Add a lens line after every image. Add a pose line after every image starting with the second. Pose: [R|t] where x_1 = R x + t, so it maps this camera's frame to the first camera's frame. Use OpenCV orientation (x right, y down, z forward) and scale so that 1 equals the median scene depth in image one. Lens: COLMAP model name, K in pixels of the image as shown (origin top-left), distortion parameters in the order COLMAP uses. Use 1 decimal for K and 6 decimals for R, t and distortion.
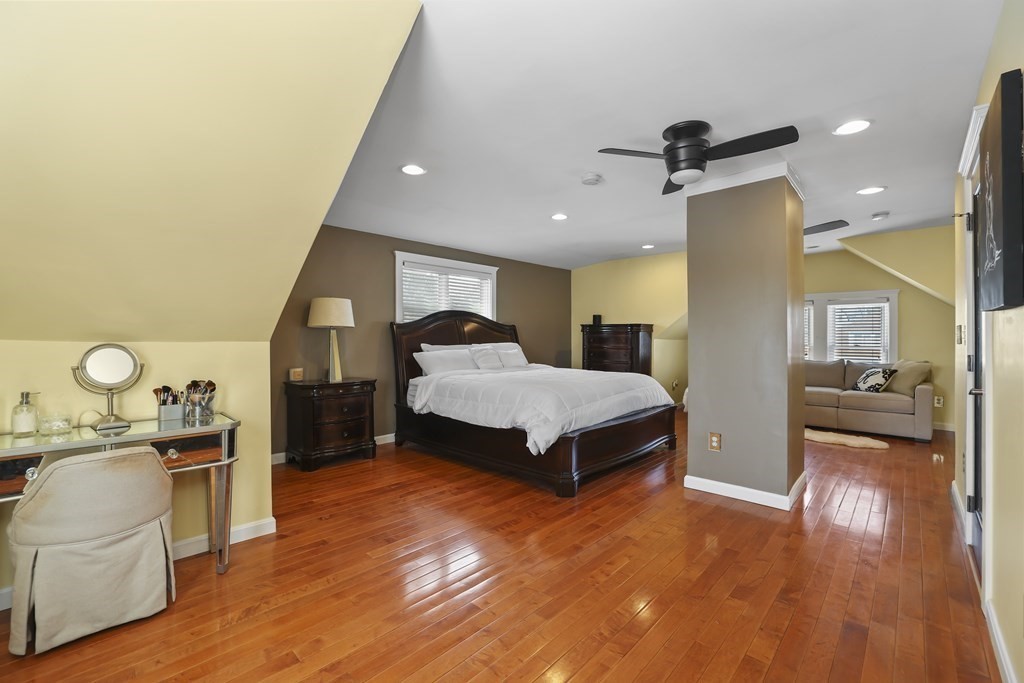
lens RADIAL K [[442.1, 0, 506.4], [0, 442.1, 339.9], [0, 0, 1]] dist [-0.034329, 0.010034]
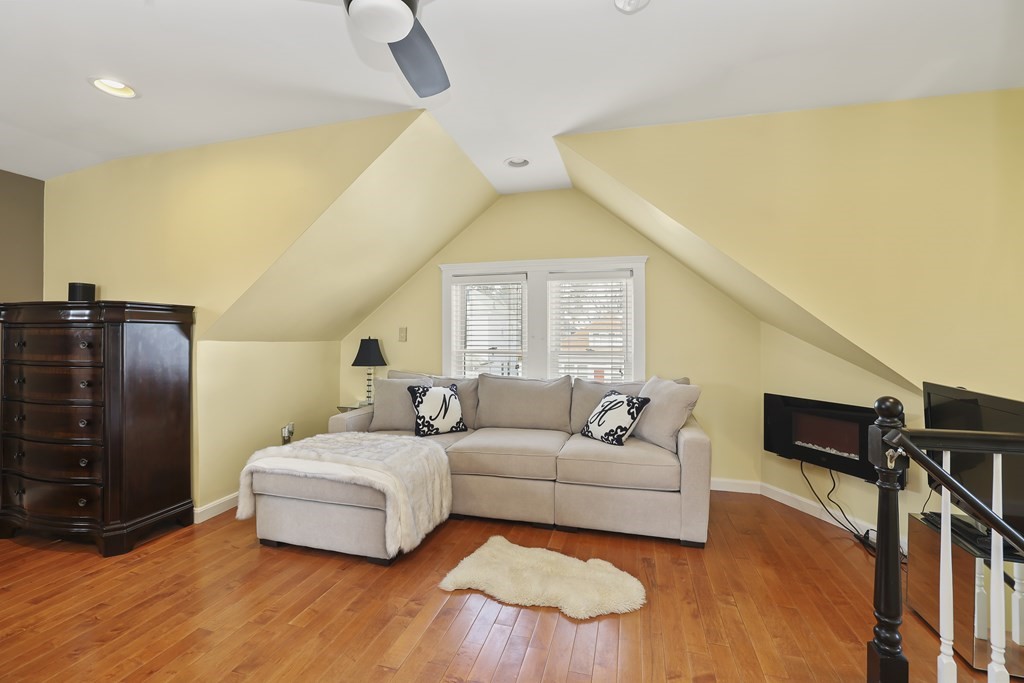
lens RADIAL K [[442.1, 0, 515.4], [0, 442.1, 332.3], [0, 0, 1]] dist [-0.034329, 0.010034]
pose [[0.880643, 0.004572, 0.473758, 0.496282], [0.001260, 0.999927, -0.011991, -0.005546], [-0.473779, 0.011156, 0.880573, 0.593458]]
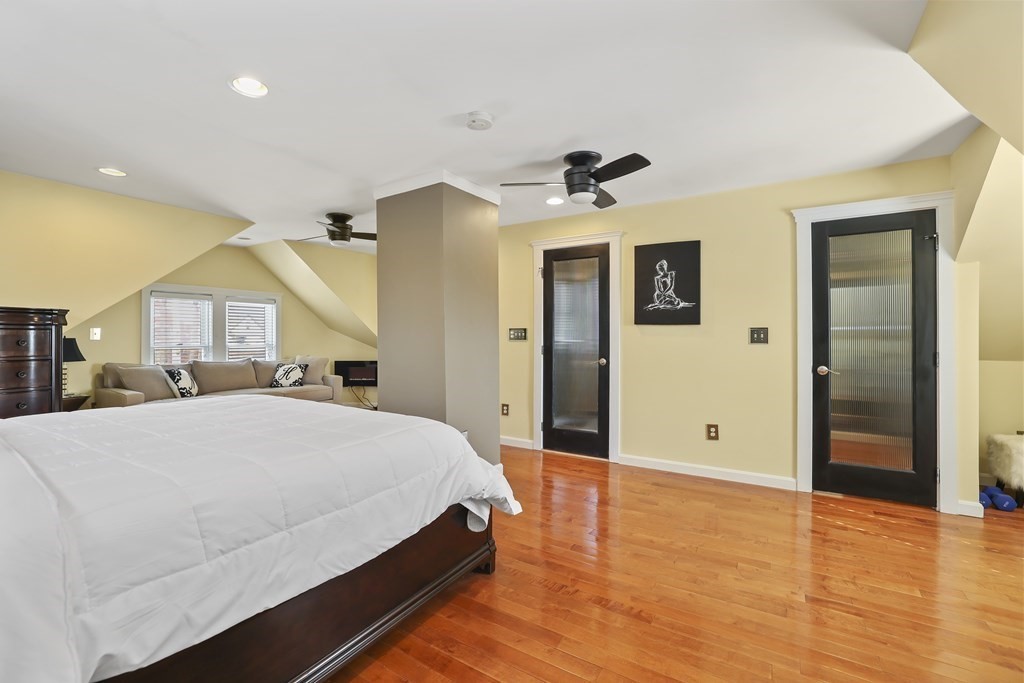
lens RADIAL K [[442.1, 0, 505.8], [0, 442.1, 336.5], [0, 0, 1]] dist [-0.034329, 0.010034]
pose [[-0.203704, 0.000832, 0.979032, -0.344831], [0.004160, 0.999991, 0.000016, -0.002450], [-0.979024, 0.004076, -0.203706, 0.710907]]
